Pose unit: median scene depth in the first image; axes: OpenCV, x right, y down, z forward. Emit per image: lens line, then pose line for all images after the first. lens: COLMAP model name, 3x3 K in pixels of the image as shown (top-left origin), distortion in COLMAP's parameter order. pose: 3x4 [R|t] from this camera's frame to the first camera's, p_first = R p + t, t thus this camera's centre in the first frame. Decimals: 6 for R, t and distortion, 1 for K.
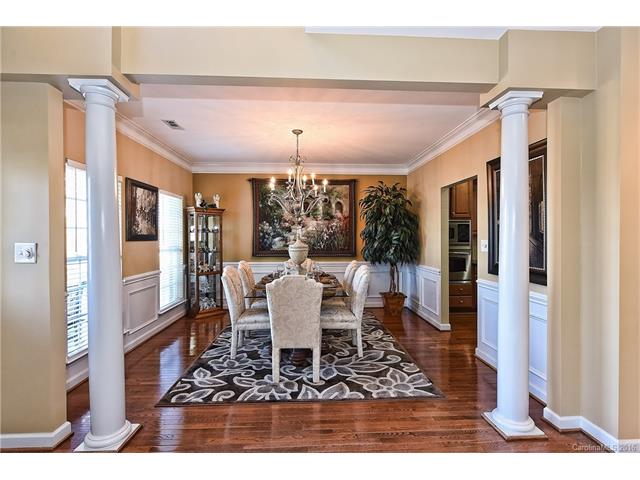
lens RADIAL K [[298.9, 0, 319.1], [0, 298.9, 239.1], [0, 0, 1]] dist [0.005931, -0.001859]
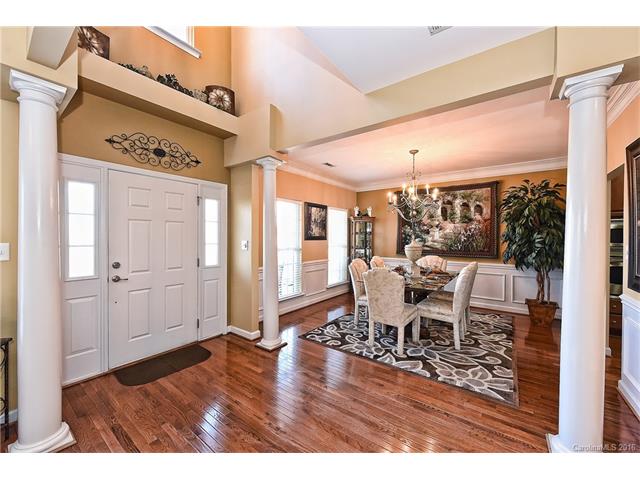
lens RADIAL K [[250.4, 0, 322.1], [0, 250.4, 239.0], [0, 0, 1]] dist [0.001829, -0.000984]
pose [[0.776543, 0.011759, -0.629954, 0.291348], [-0.011485, 0.999924, 0.004508, -0.006589], [0.629959, 0.003734, 0.776619, -0.019065]]
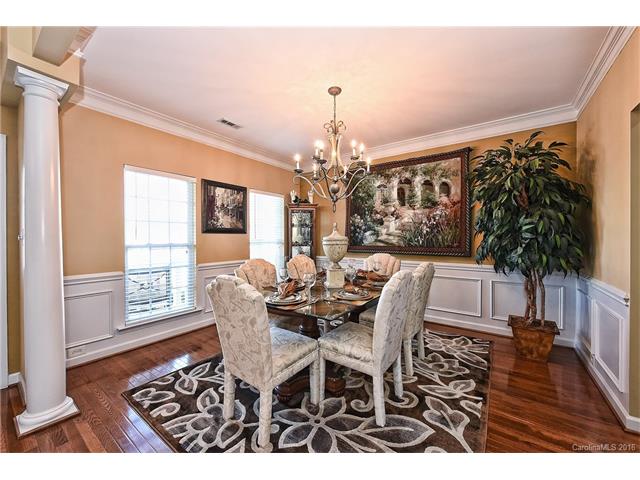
lens RADIAL K [[250.4, 0, 320.5], [0, 250.4, 238.8], [0, 0, 1]] dist [0.001829, -0.000984]
pose [[0.788555, 0.005653, -0.614938, 0.310287], [-0.004963, 0.999984, 0.002828, 0.023284], [0.614944, 0.000822, 0.788570, 0.480395]]
